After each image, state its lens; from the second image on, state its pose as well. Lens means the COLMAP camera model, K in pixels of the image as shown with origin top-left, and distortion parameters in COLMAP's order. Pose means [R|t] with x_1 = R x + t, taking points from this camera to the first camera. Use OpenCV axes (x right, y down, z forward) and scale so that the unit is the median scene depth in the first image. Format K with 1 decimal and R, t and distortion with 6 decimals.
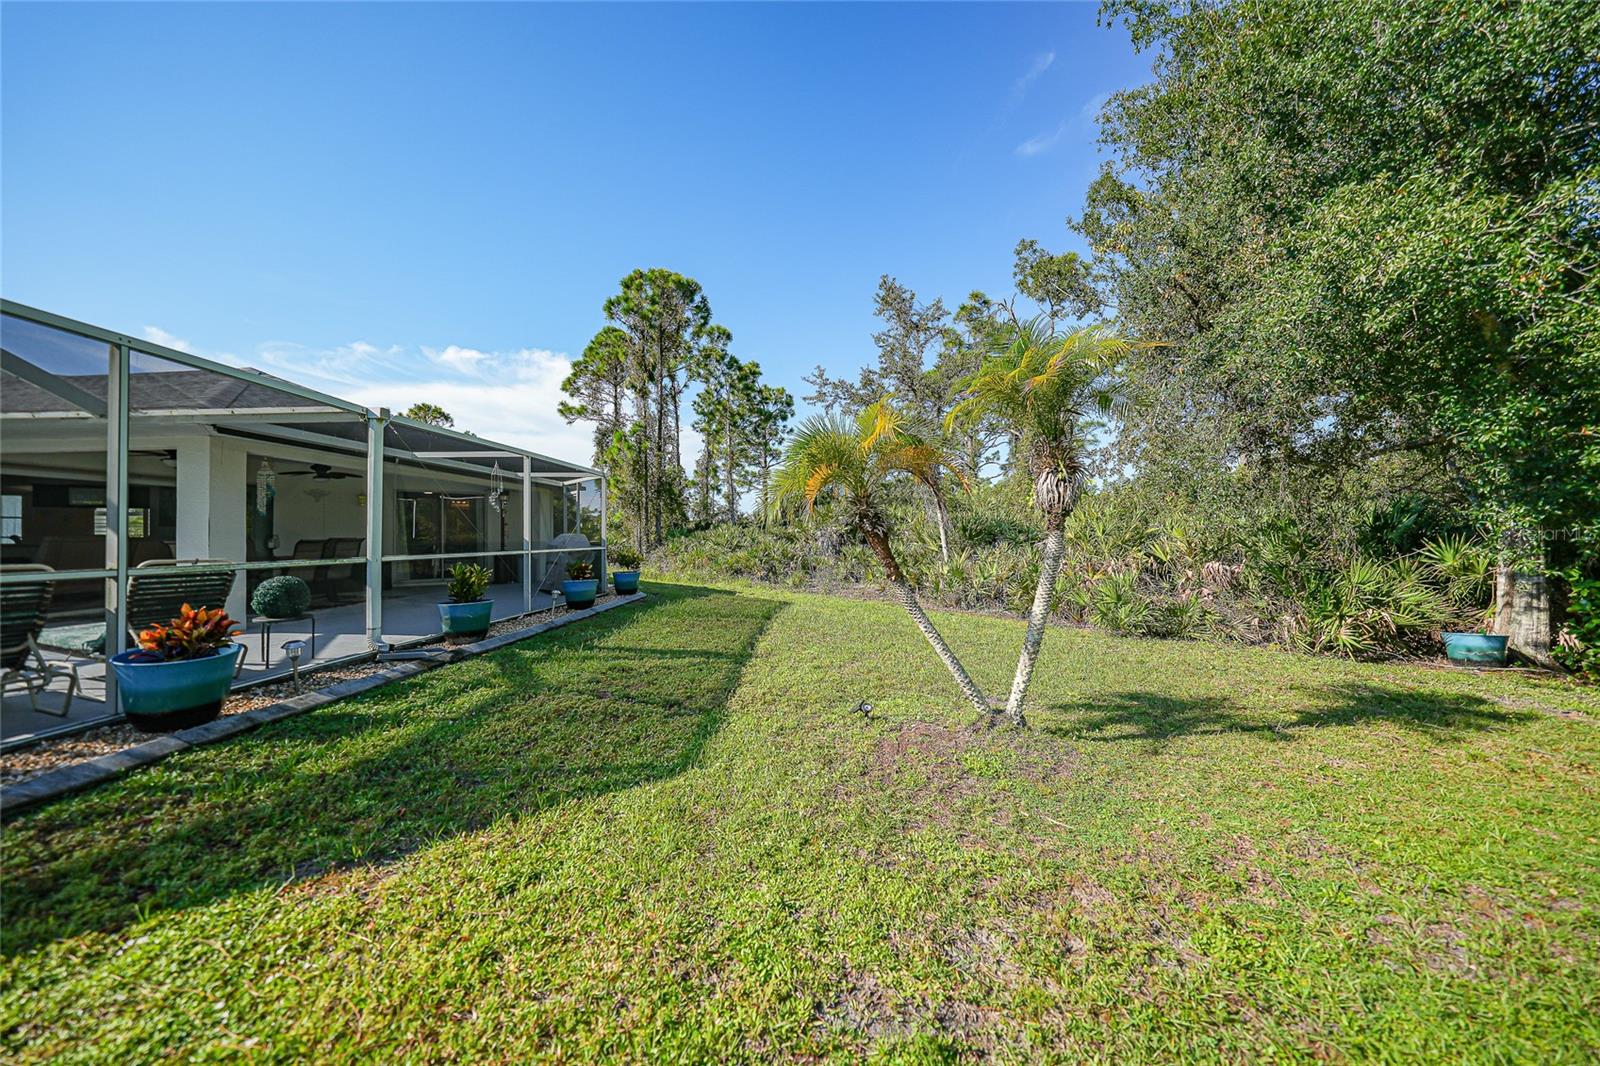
lens RADIAL K [[562.5, 0, 802.0], [0, 562.5, 528.2], [0, 0, 1]] dist [-0.021611, 0.004245]
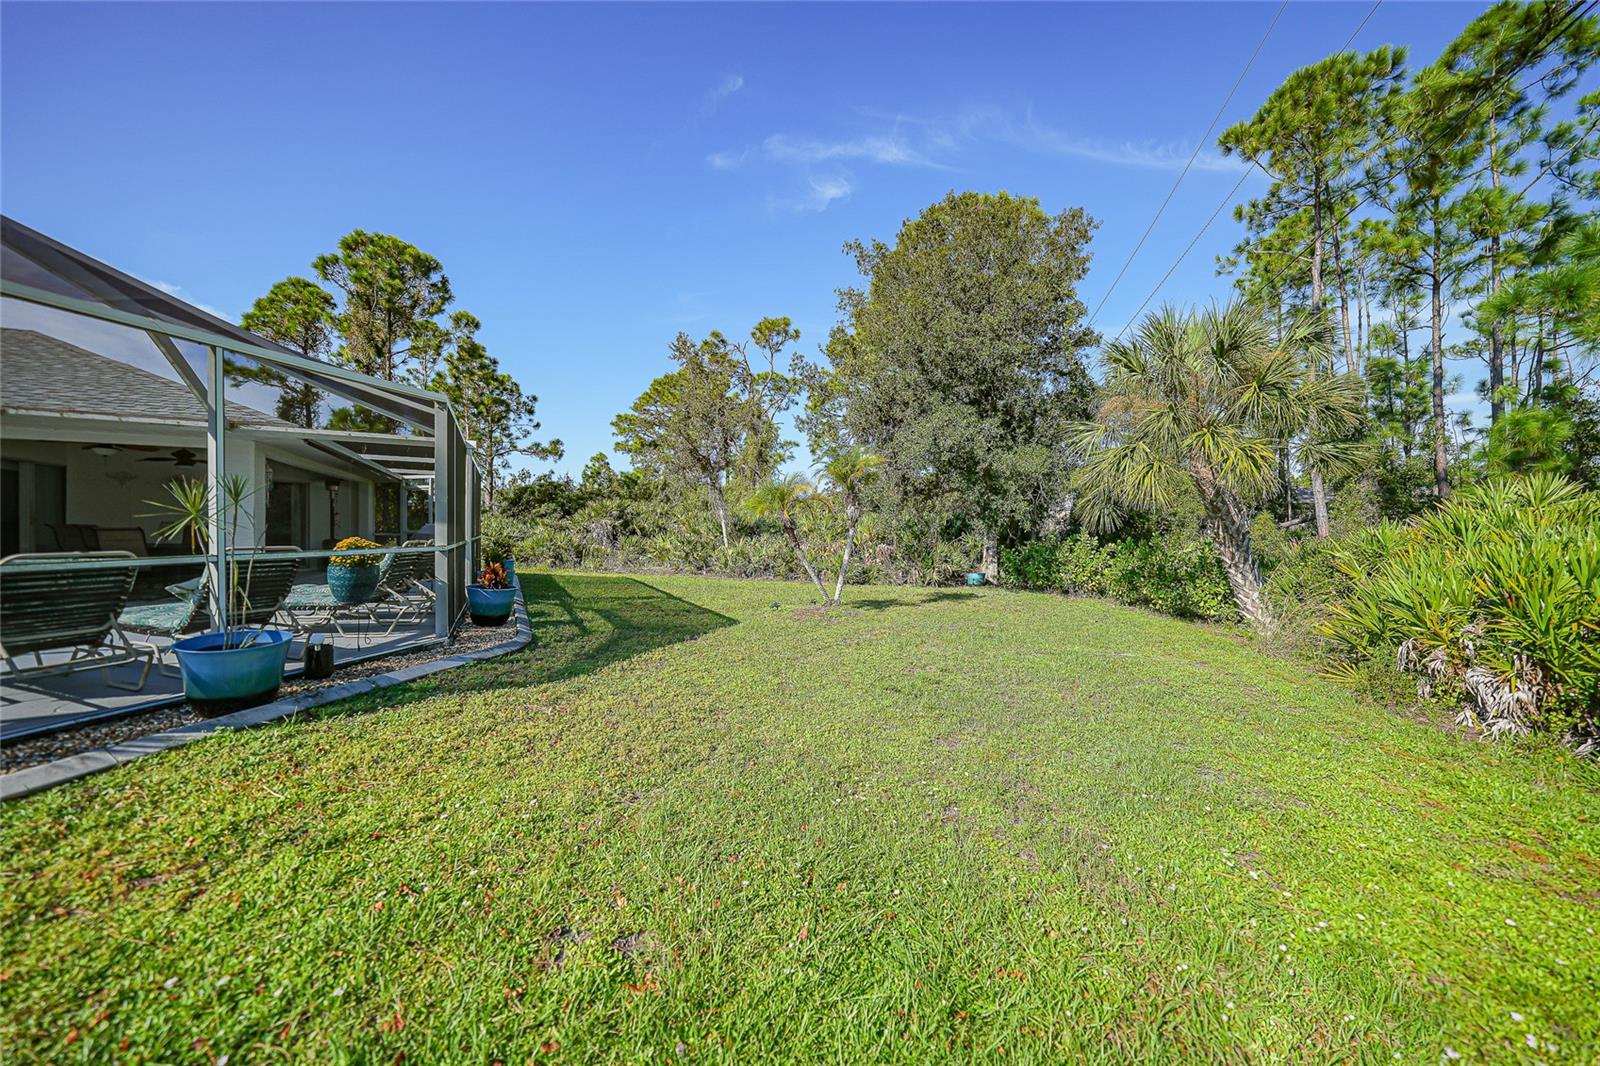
lens RADIAL K [[562.5, 0, 807.0], [0, 562.5, 537.0], [0, 0, 1]] dist [-0.021611, 0.004245]
pose [[0.847891, -0.003074, 0.530161, -0.456677], [-0.014863, 0.999452, 0.029566, -0.015884], [-0.529962, -0.032949, 0.847381, -0.446910]]
